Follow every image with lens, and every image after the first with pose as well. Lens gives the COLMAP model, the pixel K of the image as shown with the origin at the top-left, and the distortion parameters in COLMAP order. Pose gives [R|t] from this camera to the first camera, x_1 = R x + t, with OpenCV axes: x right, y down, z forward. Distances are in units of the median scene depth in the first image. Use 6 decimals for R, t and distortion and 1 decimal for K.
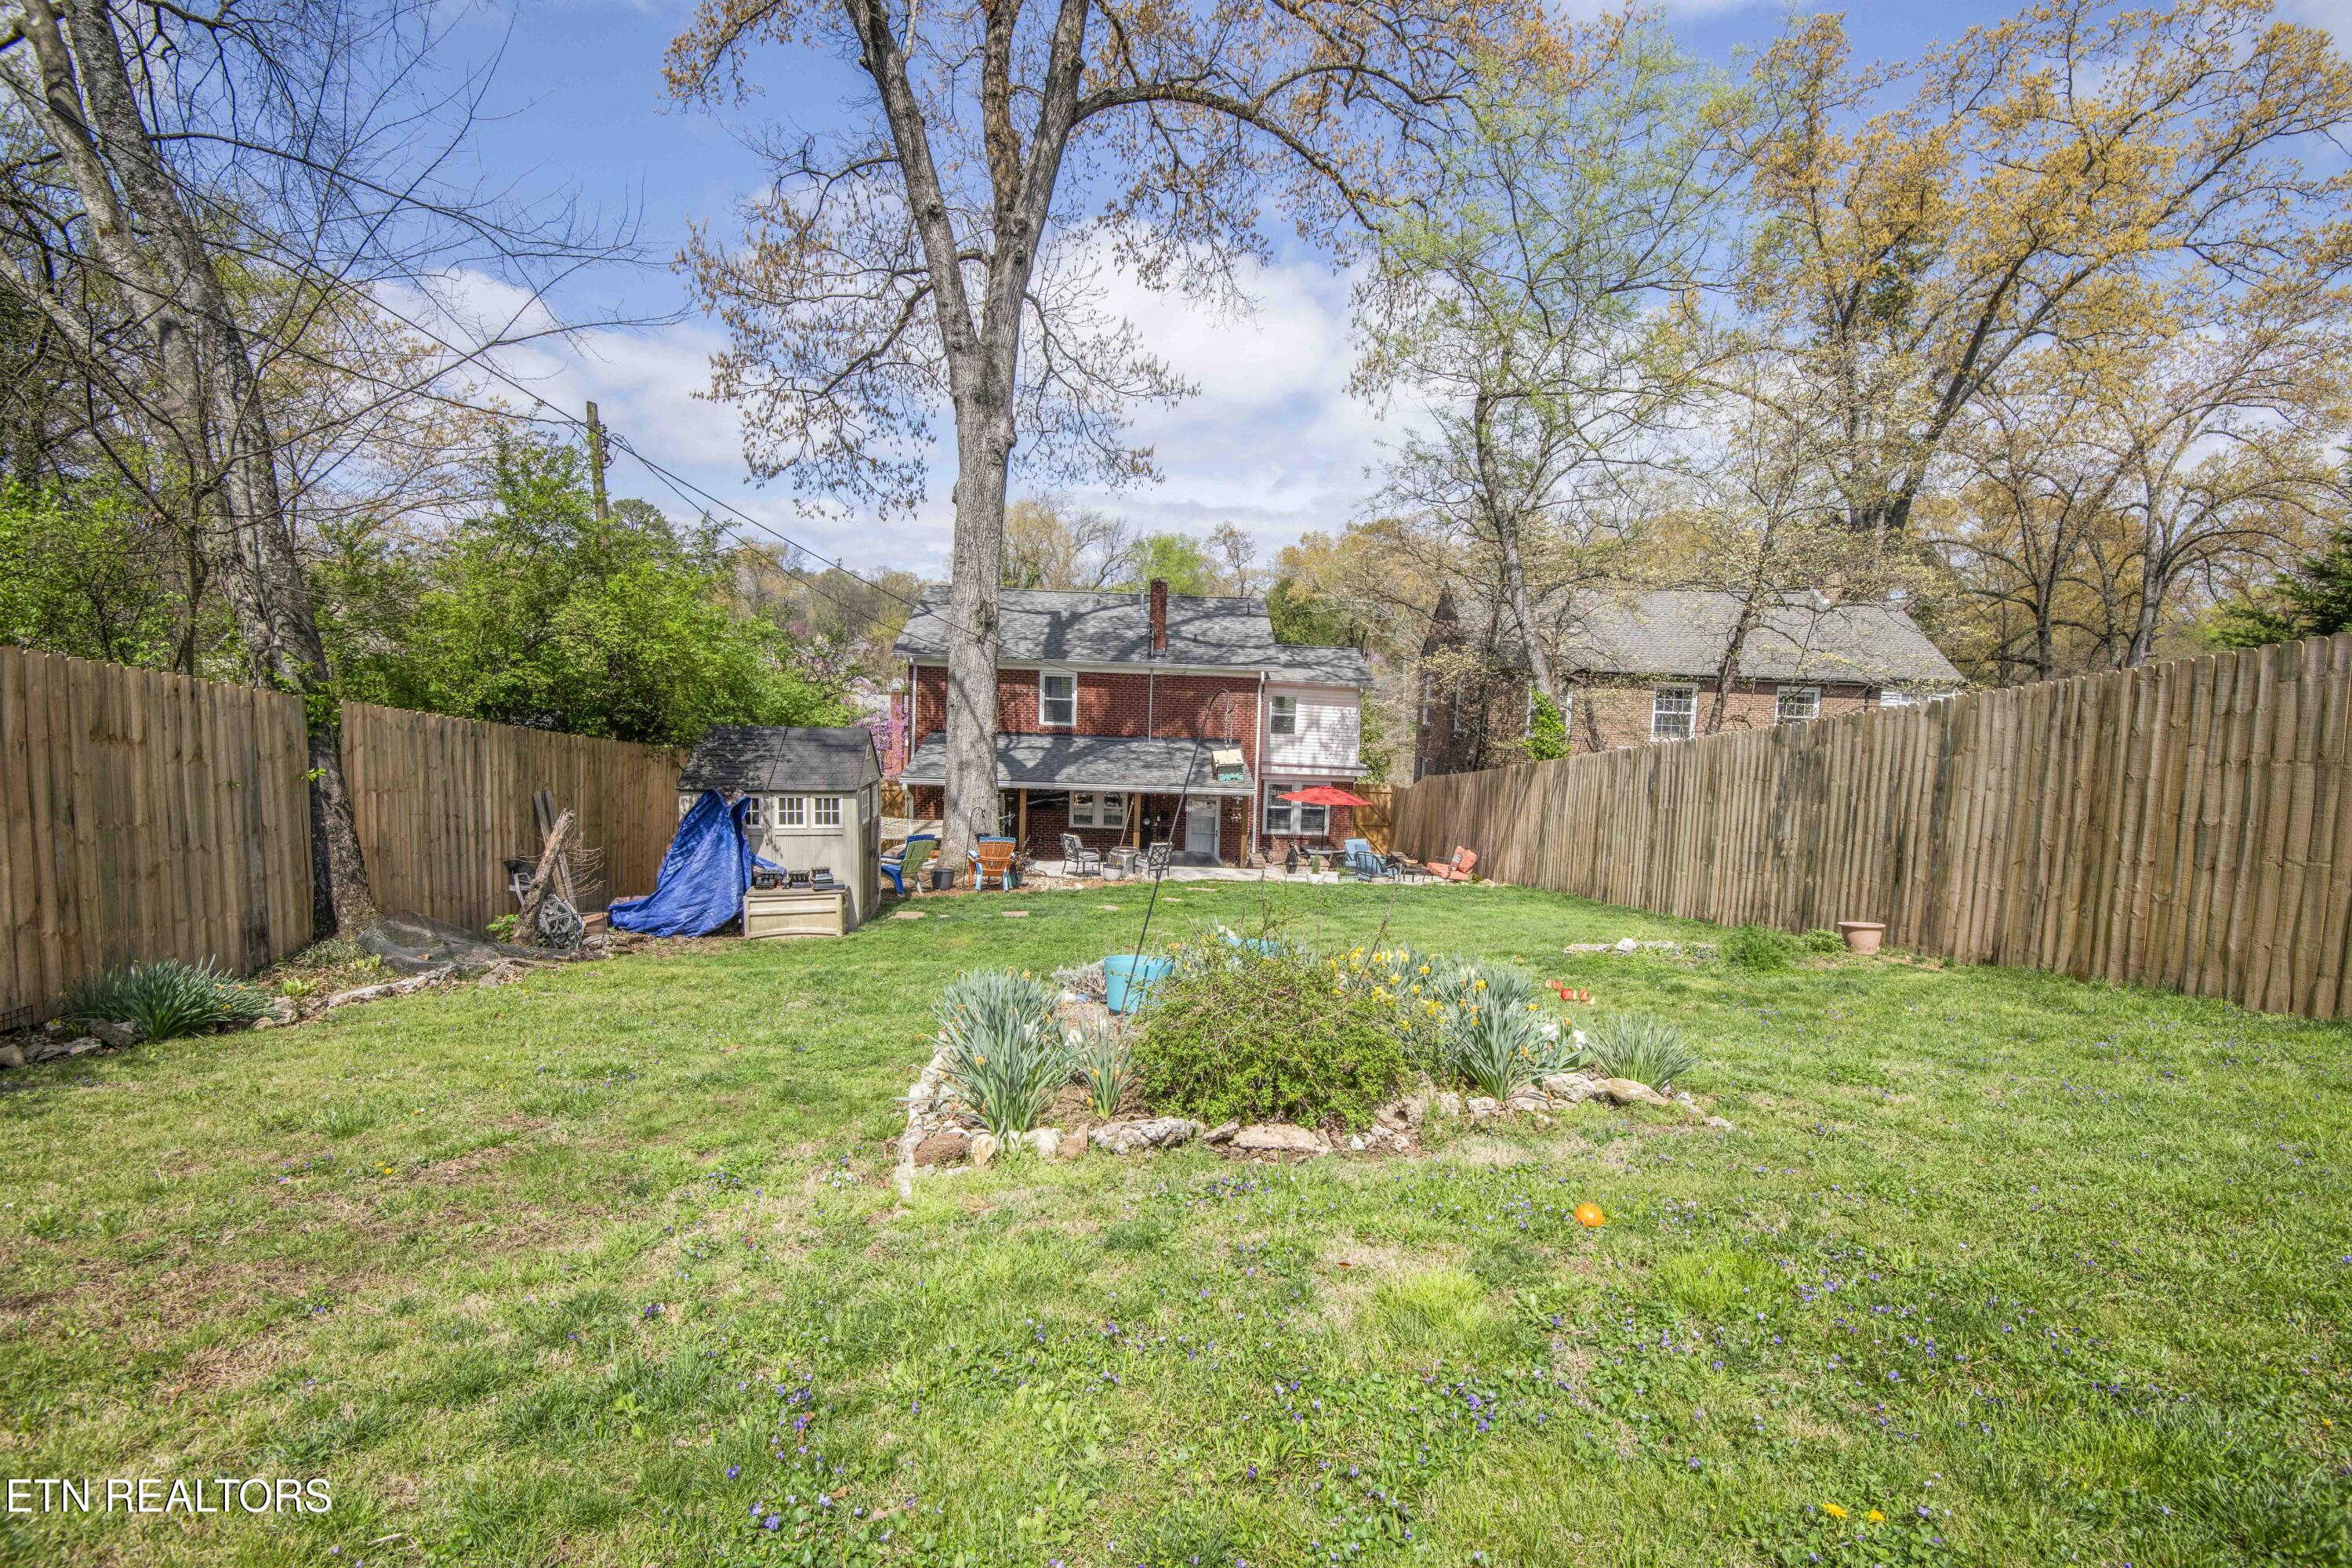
lens RADIAL K [[1073.9, 0, 1176.0], [0, 1073.9, 784.0], [0, 0, 1]] dist [-0.047090, -0.001211]
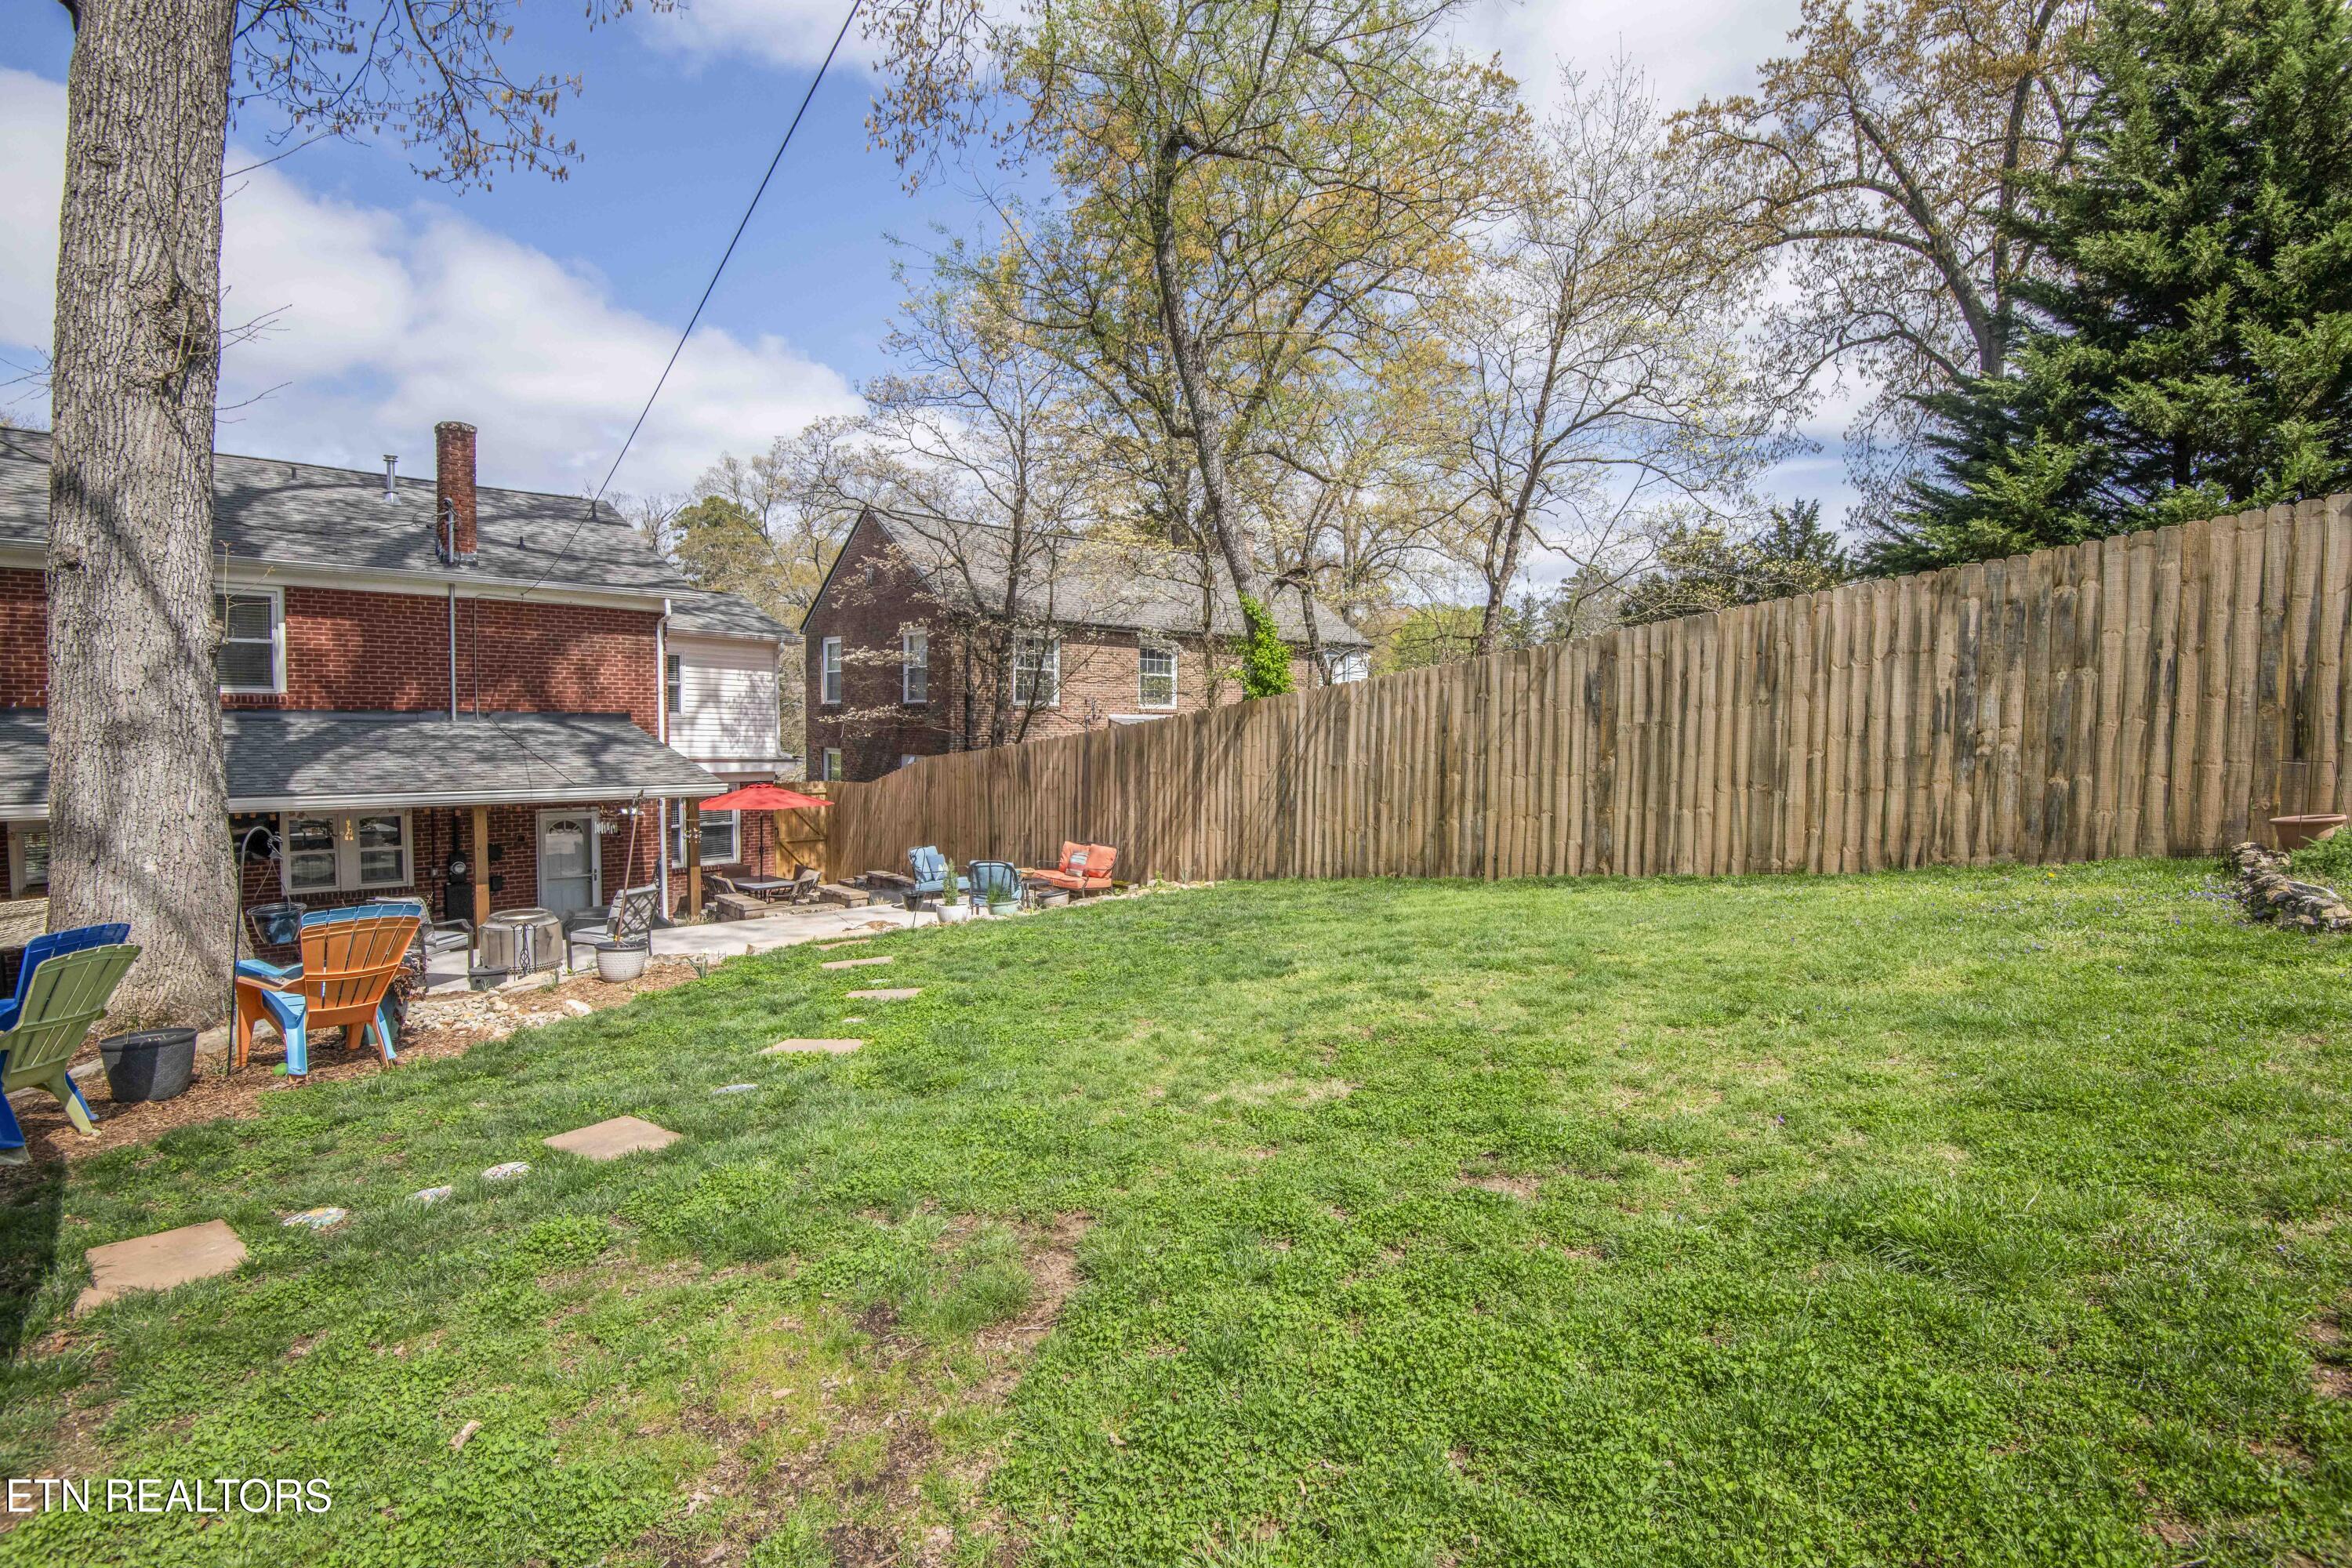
lens RADIAL K [[1085.7, 0, 1186.4], [0, 1085.7, 781.0], [0, 0, 1]] dist [-0.002319, -0.031962]
pose [[0.740673, -0.061372, 0.669057, -0.118126], [0.077881, 0.996949, 0.005232, 0.017335], [-0.667337, 0.048232, 0.743193, 0.348294]]
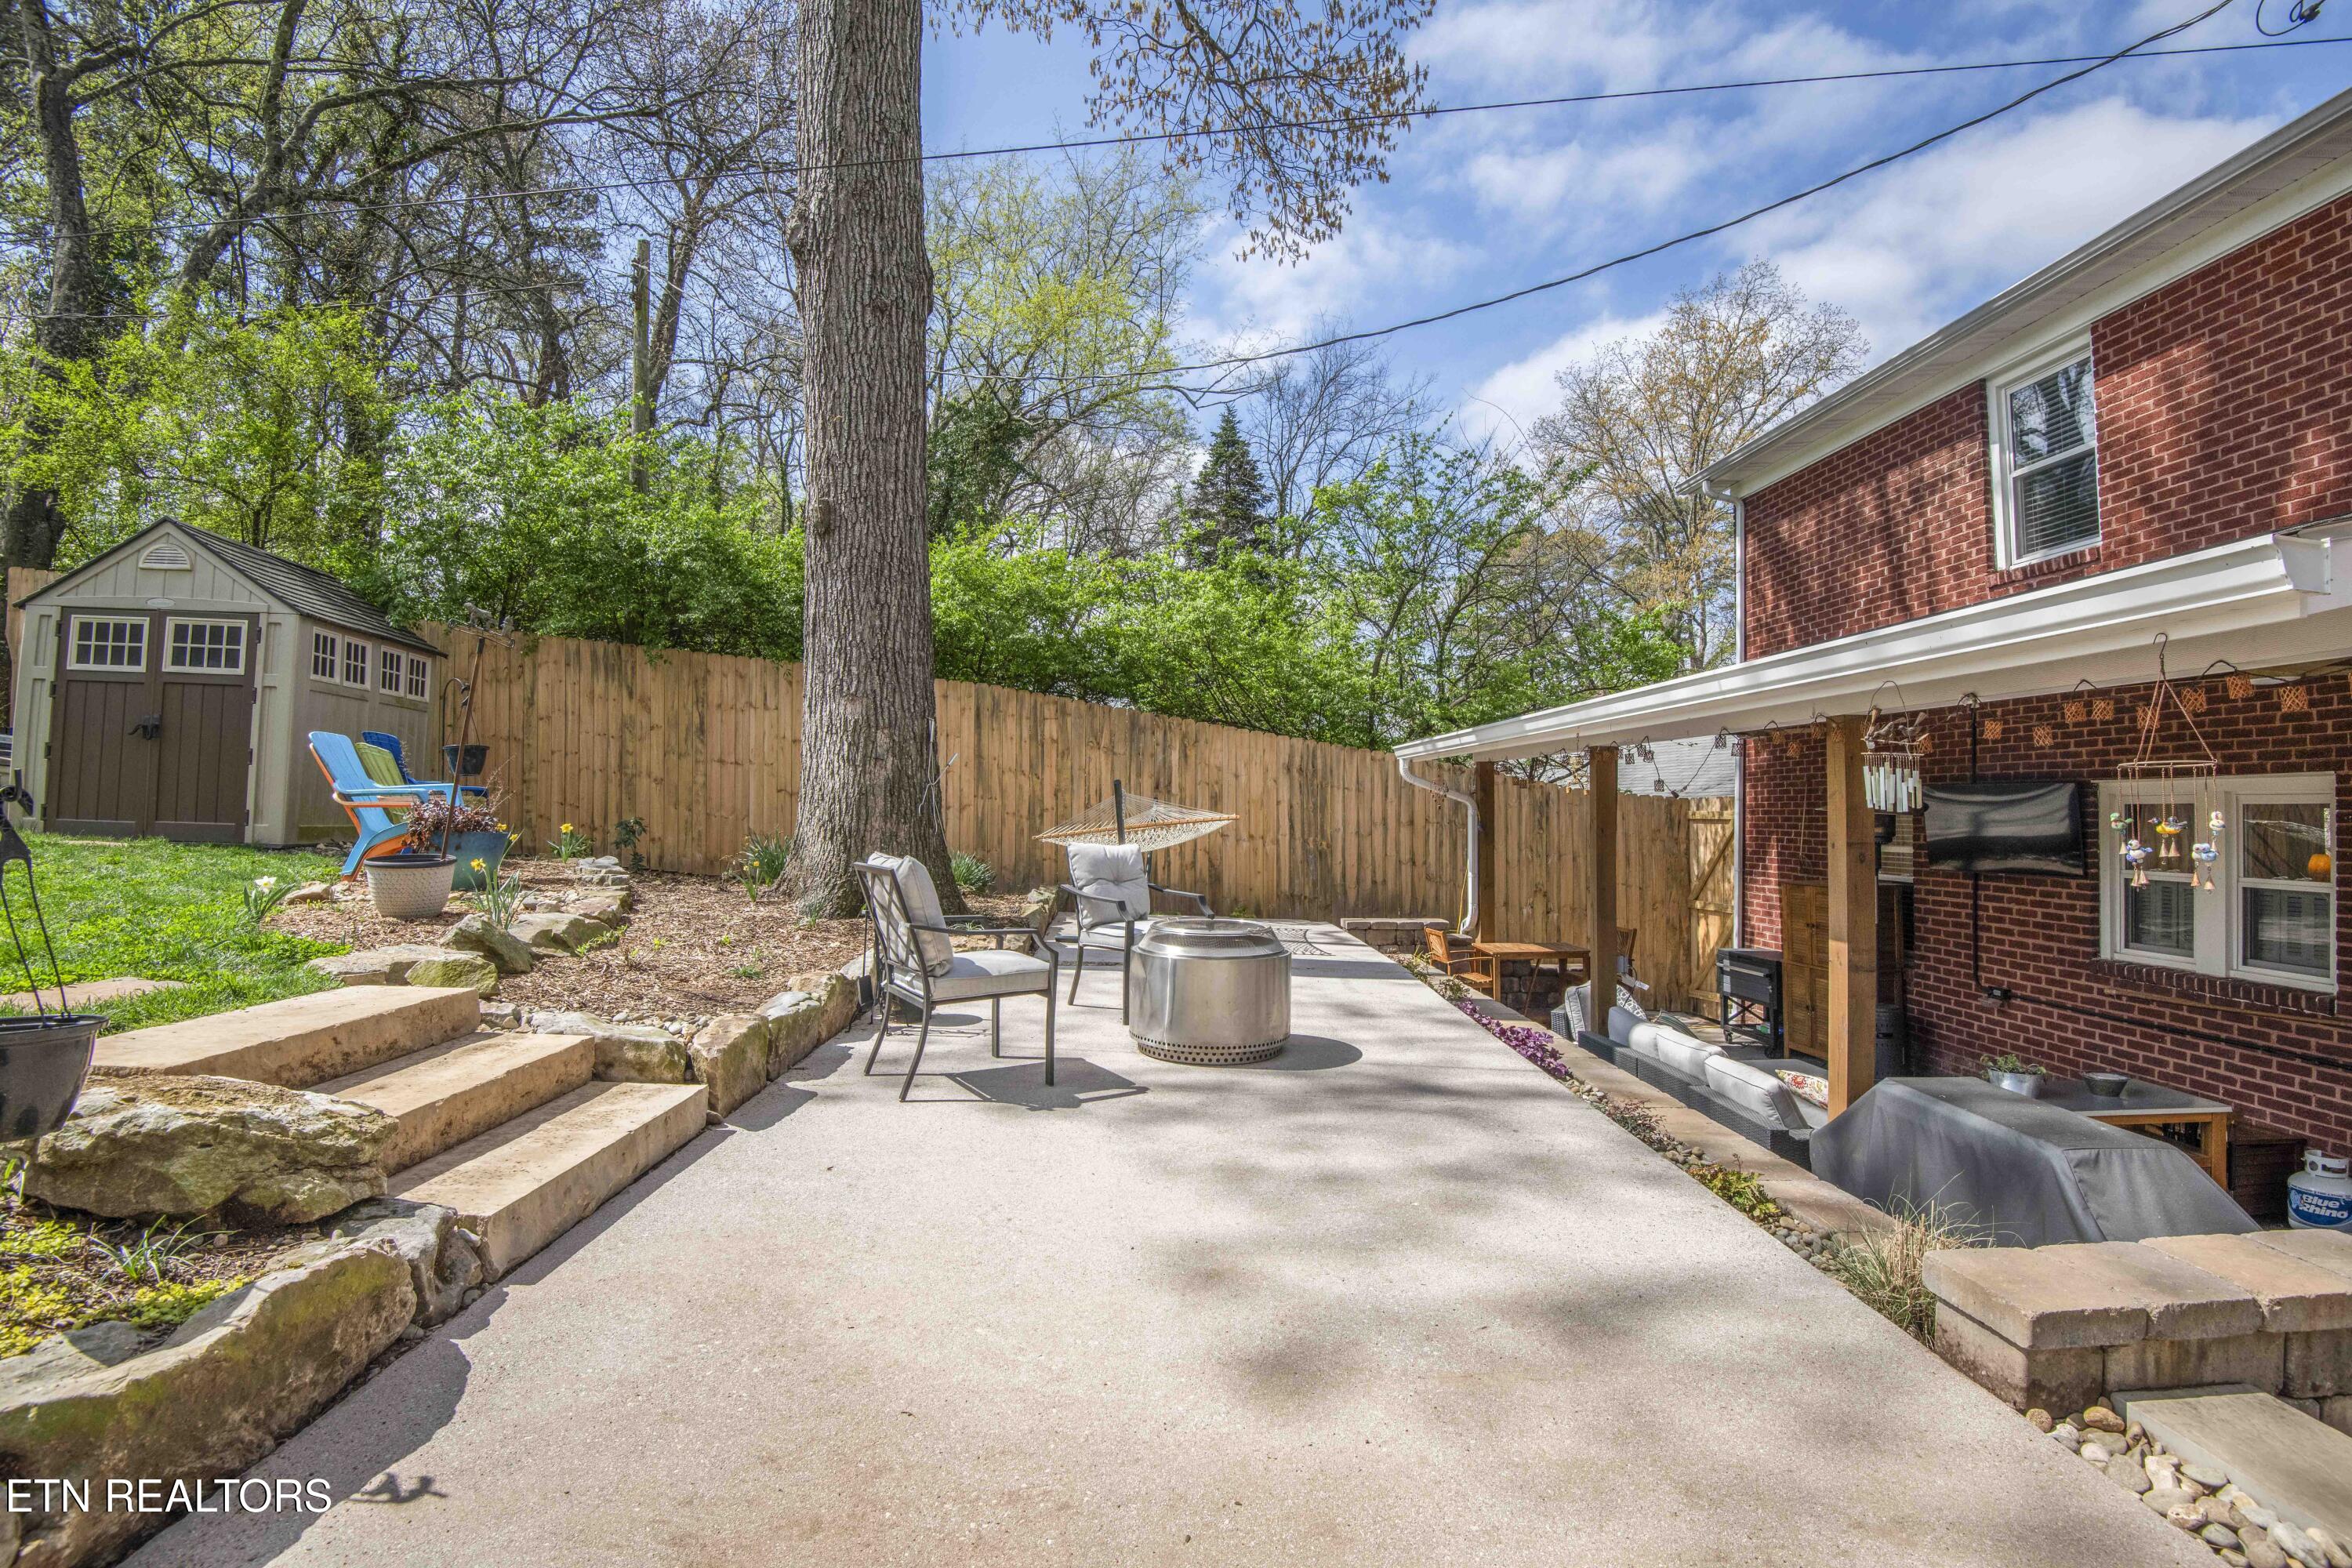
lens RADIAL K [[1085.7, 0, 1186.4], [0, 1085.7, 781.0], [0, 0, 1]] dist [-0.002319, -0.031962]
pose [[0.017692, -0.058988, -0.998102, 0.141754], [-0.099270, 0.993222, -0.060459, 0.036068], [0.994903, 0.100151, 0.011717, 0.797818]]
